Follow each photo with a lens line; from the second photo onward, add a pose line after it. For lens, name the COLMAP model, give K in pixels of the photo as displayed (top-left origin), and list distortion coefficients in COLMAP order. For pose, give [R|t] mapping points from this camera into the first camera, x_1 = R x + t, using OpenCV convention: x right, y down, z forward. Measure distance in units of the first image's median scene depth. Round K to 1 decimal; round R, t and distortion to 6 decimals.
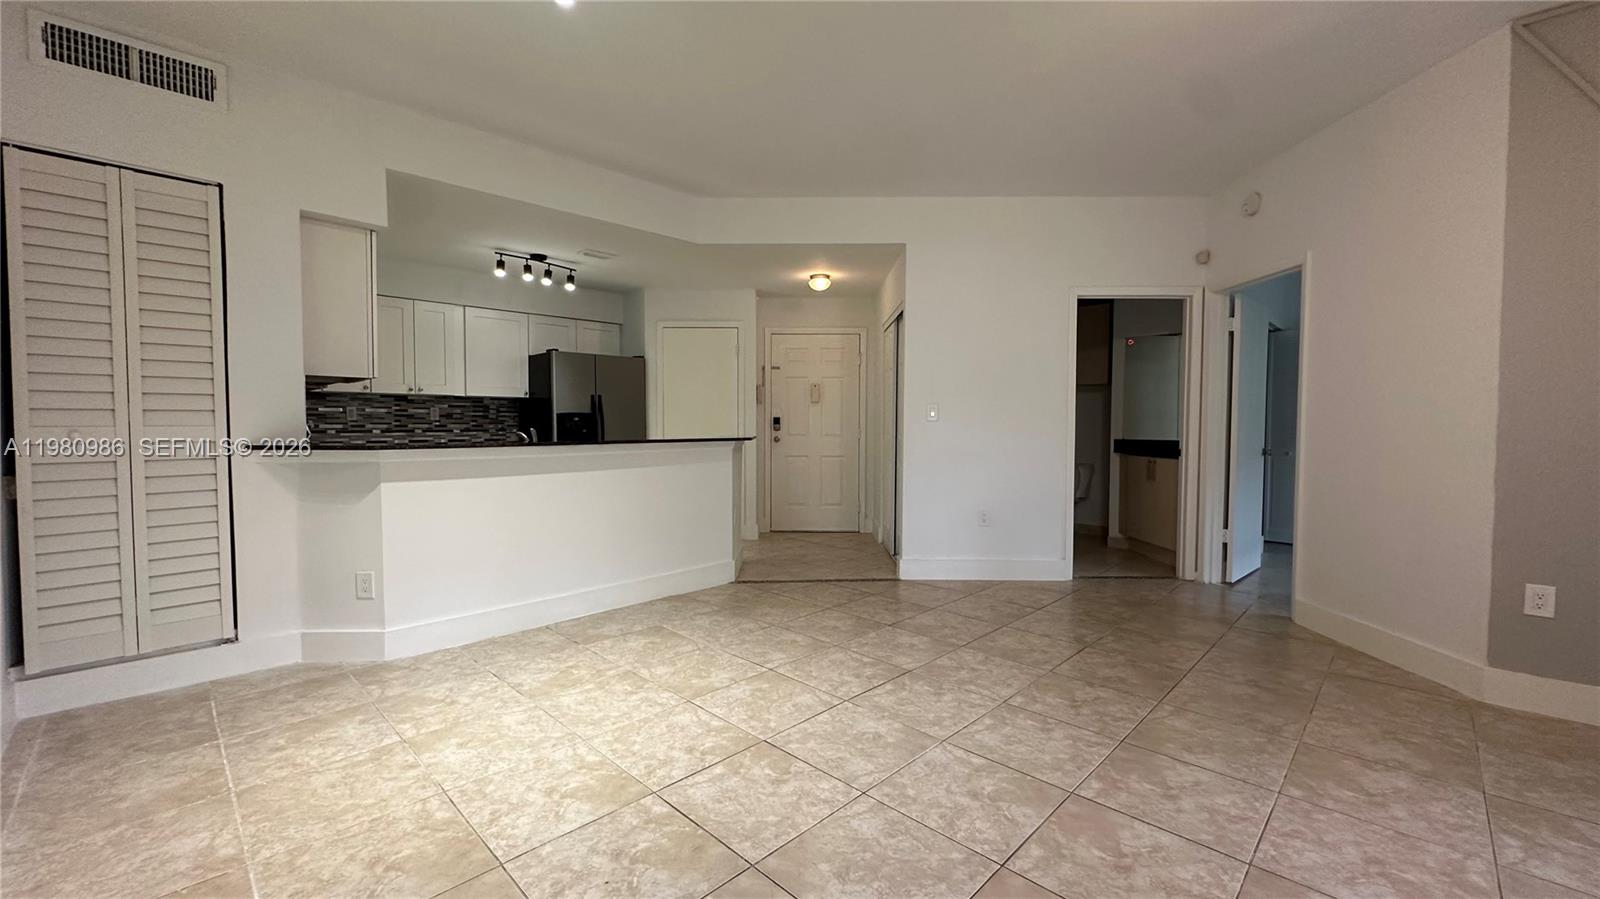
lens RADIAL K [[639.5, 0, 797.0], [0, 639.5, 448.2], [0, 0, 1]] dist [-0.003166, 0.000968]
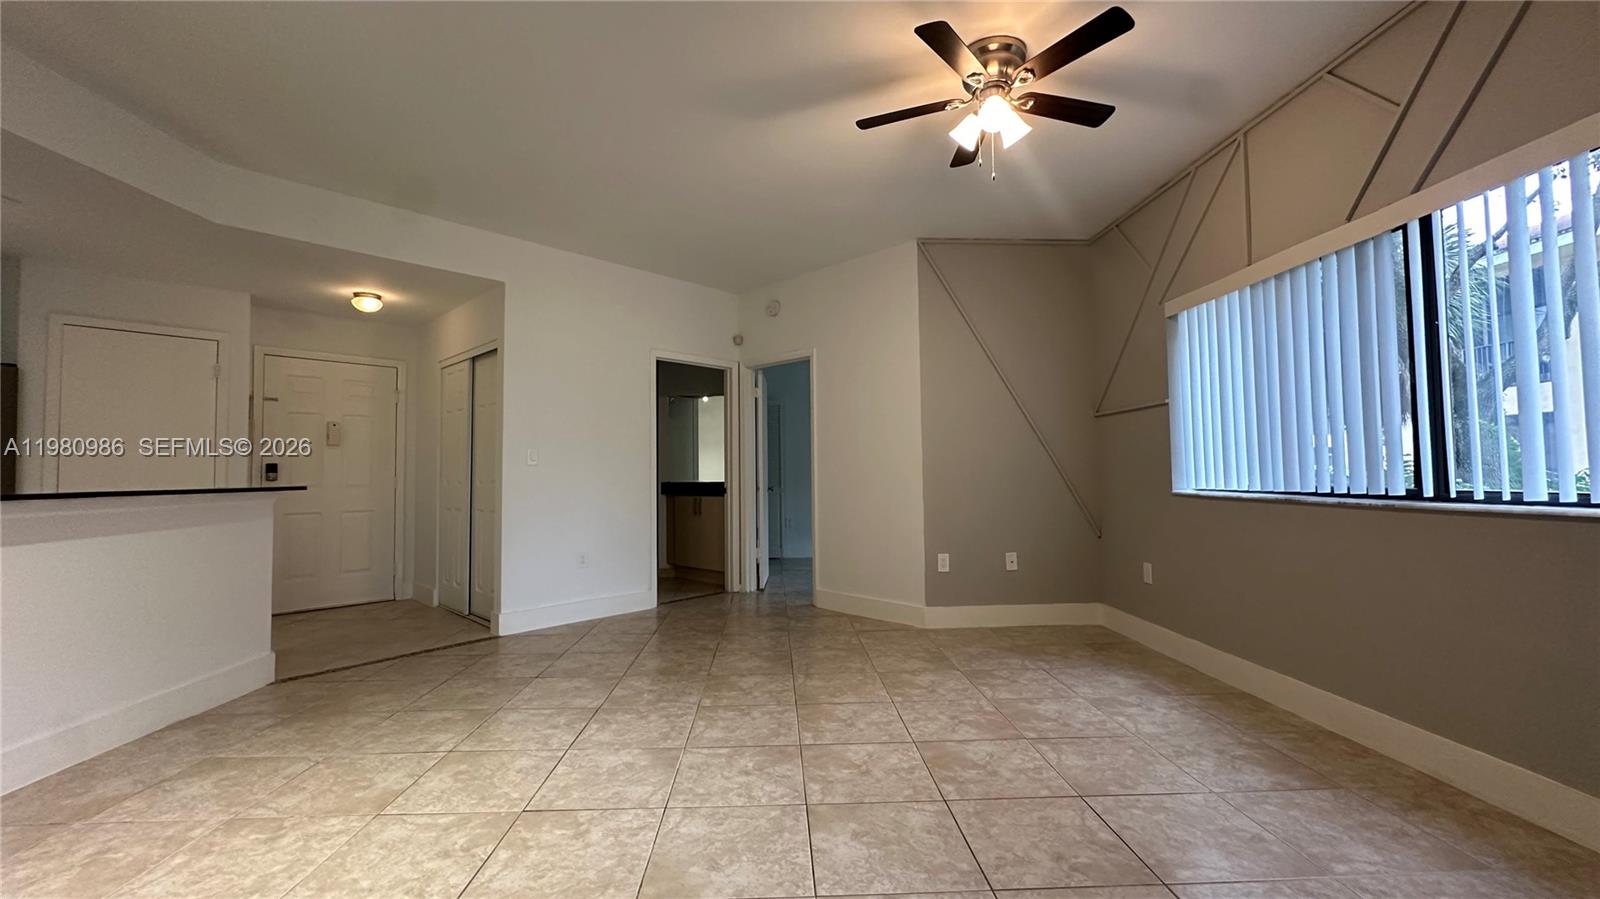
lens RADIAL K [[639.5, 0, 797.0], [0, 639.5, 448.2], [0, 0, 1]] dist [-0.003166, 0.000968]
pose [[0.684793, 0.019799, 0.728469, -0.330493], [0.040664, 0.997035, -0.065324, 0.017259], [-0.727602, 0.074356, 0.681958, 0.052073]]
